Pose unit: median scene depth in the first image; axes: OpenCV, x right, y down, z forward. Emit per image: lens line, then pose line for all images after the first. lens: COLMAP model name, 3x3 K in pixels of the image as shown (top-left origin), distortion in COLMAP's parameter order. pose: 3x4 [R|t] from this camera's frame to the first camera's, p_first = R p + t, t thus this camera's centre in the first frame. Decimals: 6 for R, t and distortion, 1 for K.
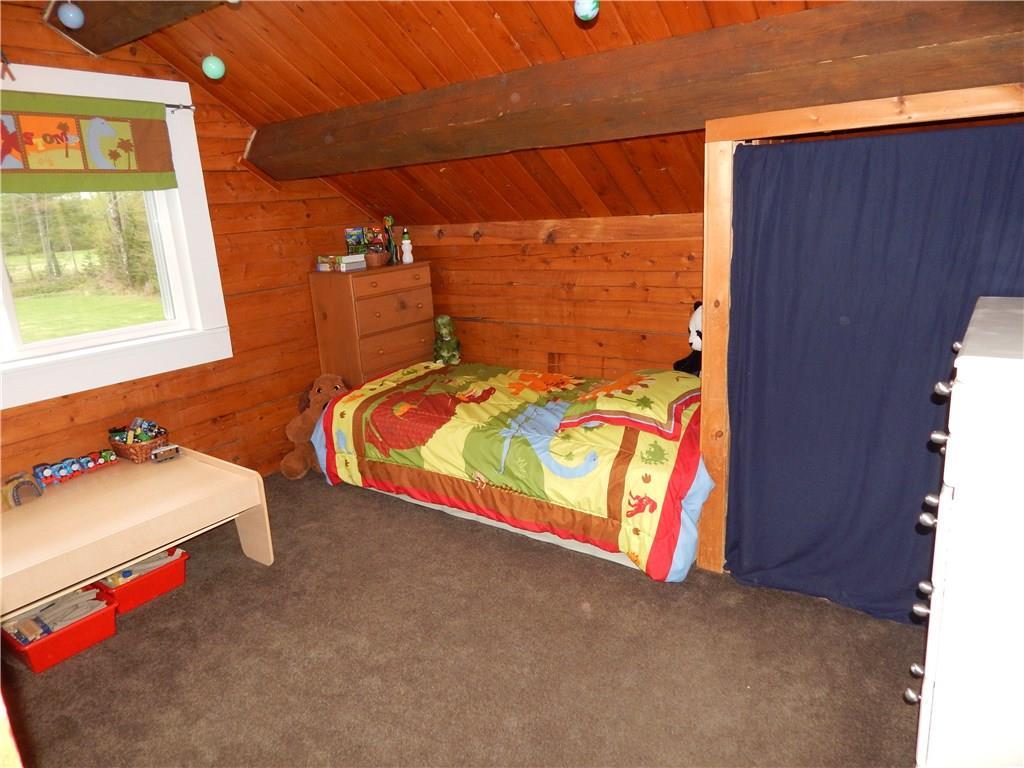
lens RADIAL K [[674.7, 0, 508.5], [0, 674.7, 383.2], [0, 0, 1]] dist [0.003933, -0.001215]
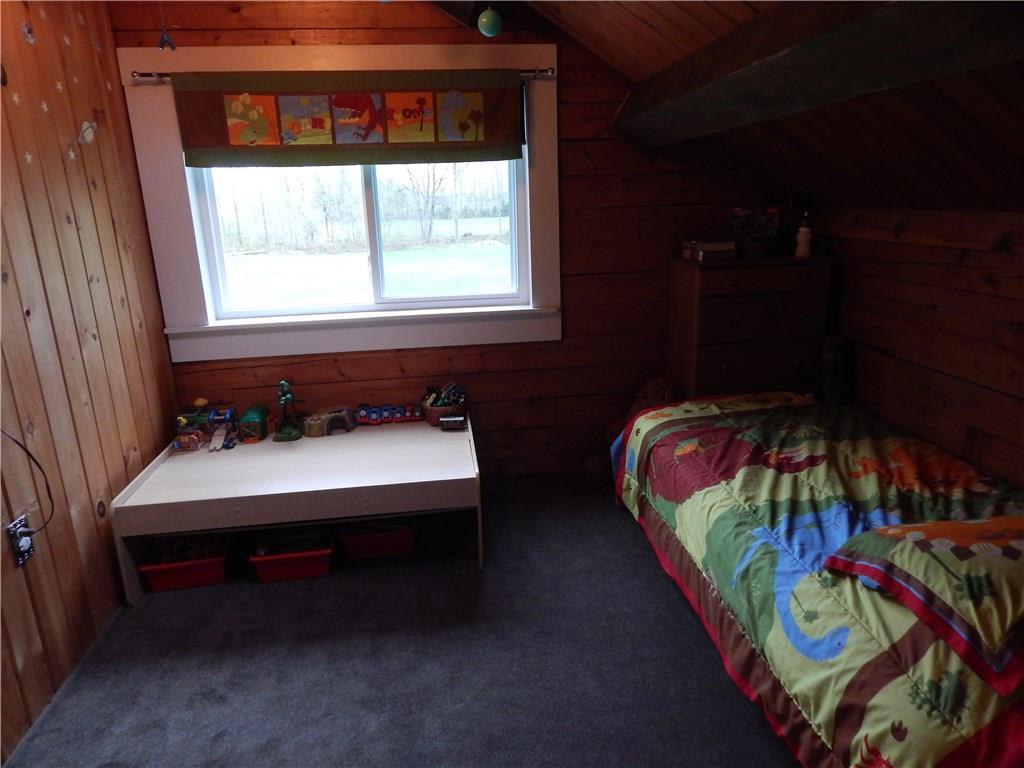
lens RADIAL K [[674.7, 0, 513.0], [0, 674.7, 382.5], [0, 0, 1]] dist [0.003933, -0.001215]
pose [[0.686009, 0.230806, -0.690014, 0.221369], [-0.195660, 0.971939, 0.130584, -0.096316], [0.700791, 0.045426, 0.711919, 0.300996]]
